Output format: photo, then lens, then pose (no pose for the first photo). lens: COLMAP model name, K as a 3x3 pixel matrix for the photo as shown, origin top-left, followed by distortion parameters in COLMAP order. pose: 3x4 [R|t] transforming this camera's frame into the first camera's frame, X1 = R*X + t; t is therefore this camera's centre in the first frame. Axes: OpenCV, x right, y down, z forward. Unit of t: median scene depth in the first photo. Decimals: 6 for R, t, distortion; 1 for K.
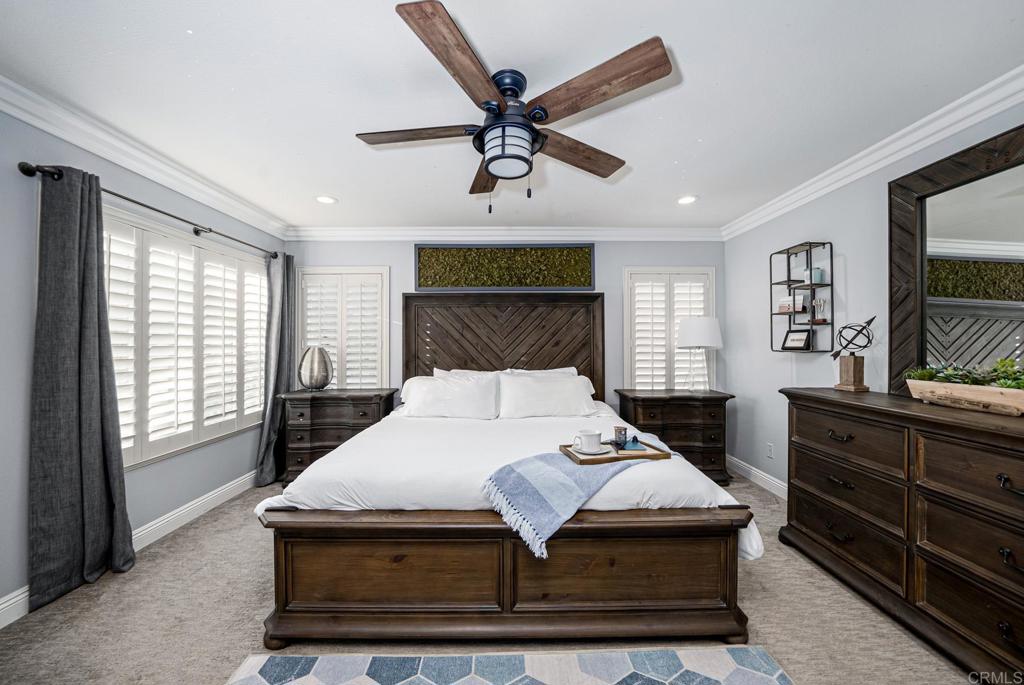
lens RADIAL K [[370.9, 0, 509.4], [0, 370.9, 341.4], [0, 0, 1]] dist [-0.036743, 0.006909]
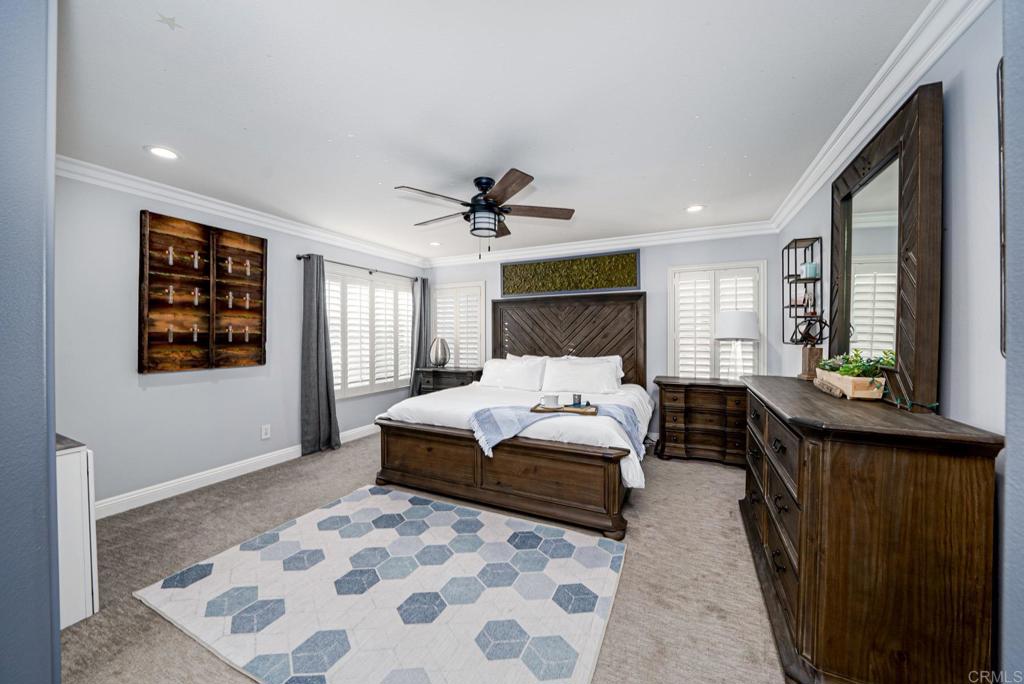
lens RADIAL K [[360.6, 0, 504.4], [0, 360.6, 340.6], [0, 0, 1]] dist [-0.024251, 0.002490]
pose [[0.895199, 0.005778, -0.445630, 0.390000], [0.002377, 0.999840, 0.017739, -0.000406], [0.445661, -0.016939, 0.895041, -0.216840]]
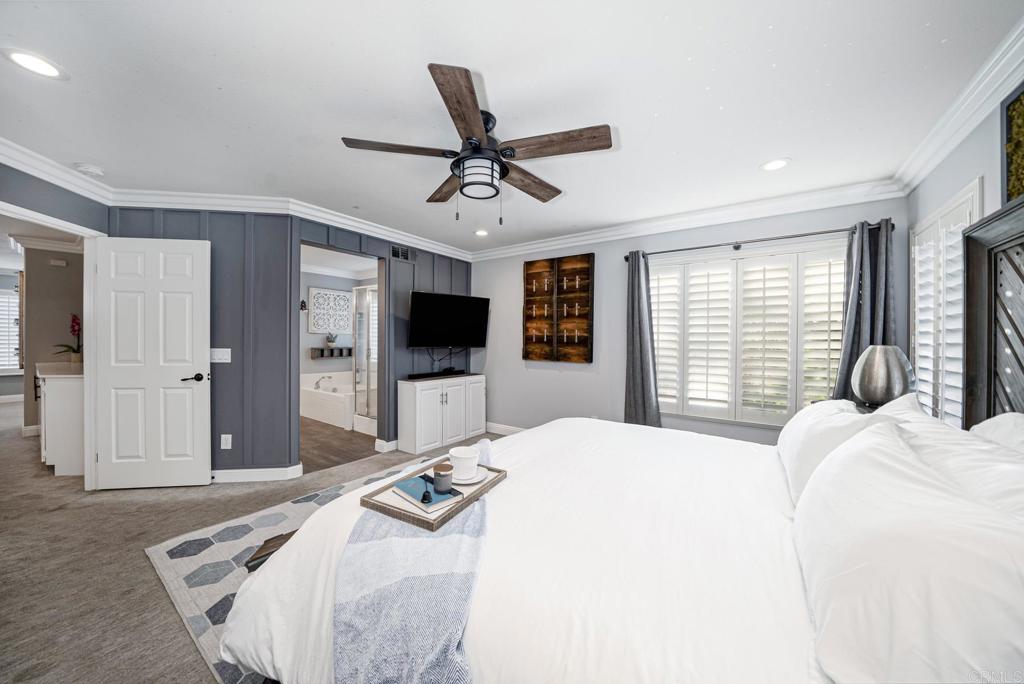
lens RADIAL K [[360.6, 0, 504.4], [0, 360.6, 340.6], [0, 0, 1]] dist [-0.024251, 0.002490]
pose [[-0.594053, 0.008036, -0.804386, 0.442828], [-0.001238, 0.999940, 0.010903, -0.001067], [0.804425, 0.007473, -0.594007, 0.861254]]
